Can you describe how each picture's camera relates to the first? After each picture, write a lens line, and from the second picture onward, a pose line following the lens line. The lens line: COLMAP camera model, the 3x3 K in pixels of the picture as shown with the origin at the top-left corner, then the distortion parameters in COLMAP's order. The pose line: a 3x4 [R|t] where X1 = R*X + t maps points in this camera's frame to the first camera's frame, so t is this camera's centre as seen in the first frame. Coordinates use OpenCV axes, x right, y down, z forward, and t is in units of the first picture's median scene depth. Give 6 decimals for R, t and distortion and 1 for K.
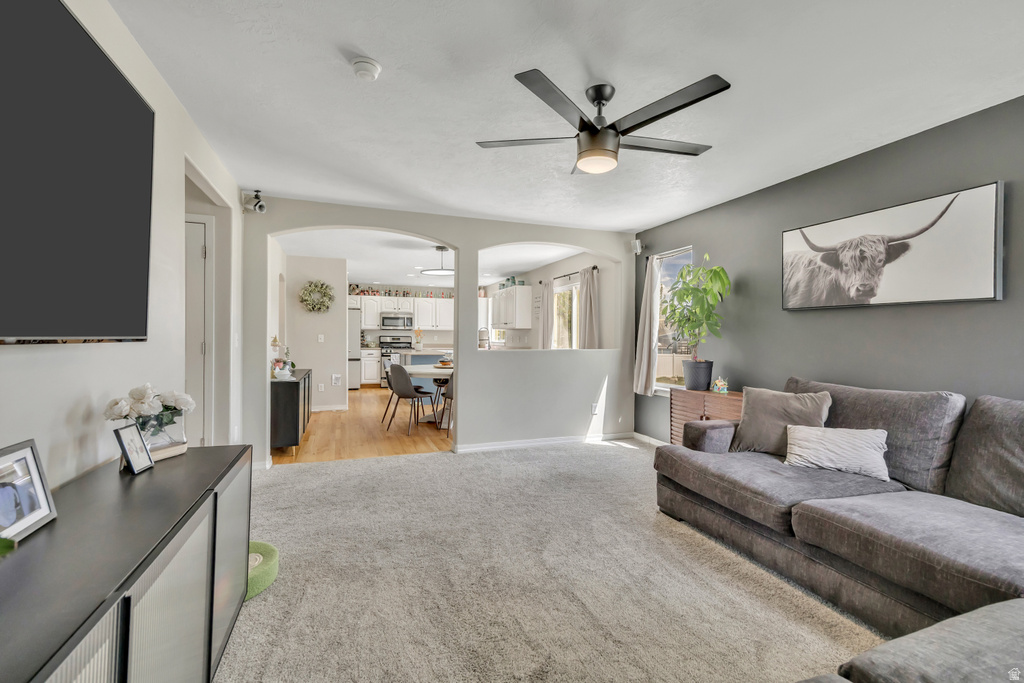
lens RADIAL K [[468.6, 0, 515.1], [0, 468.6, 339.0], [0, 0, 1]] dist [-0.000425, 0.000096]
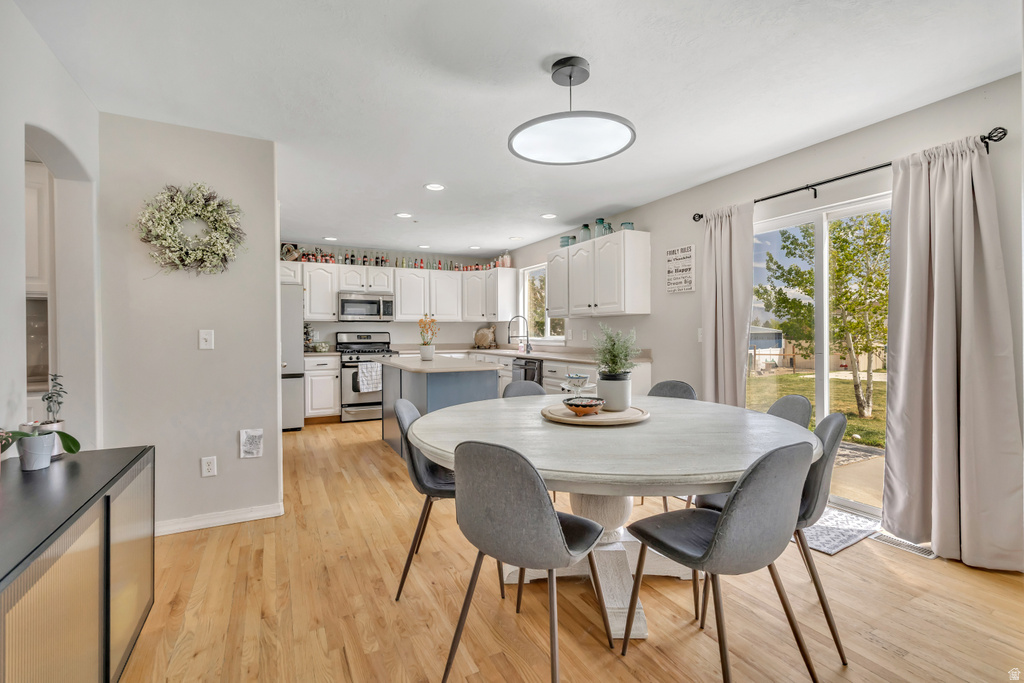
lens RADIAL K [[468.6, 0, 506.3], [0, 468.6, 337.0], [0, 0, 1]] dist [-0.000425, 0.000096]
pose [[0.994073, -0.011711, 0.108082, -0.143616], [0.011045, 0.999916, 0.006755, -0.002219], [-0.108152, -0.005522, 0.994119, 0.400817]]
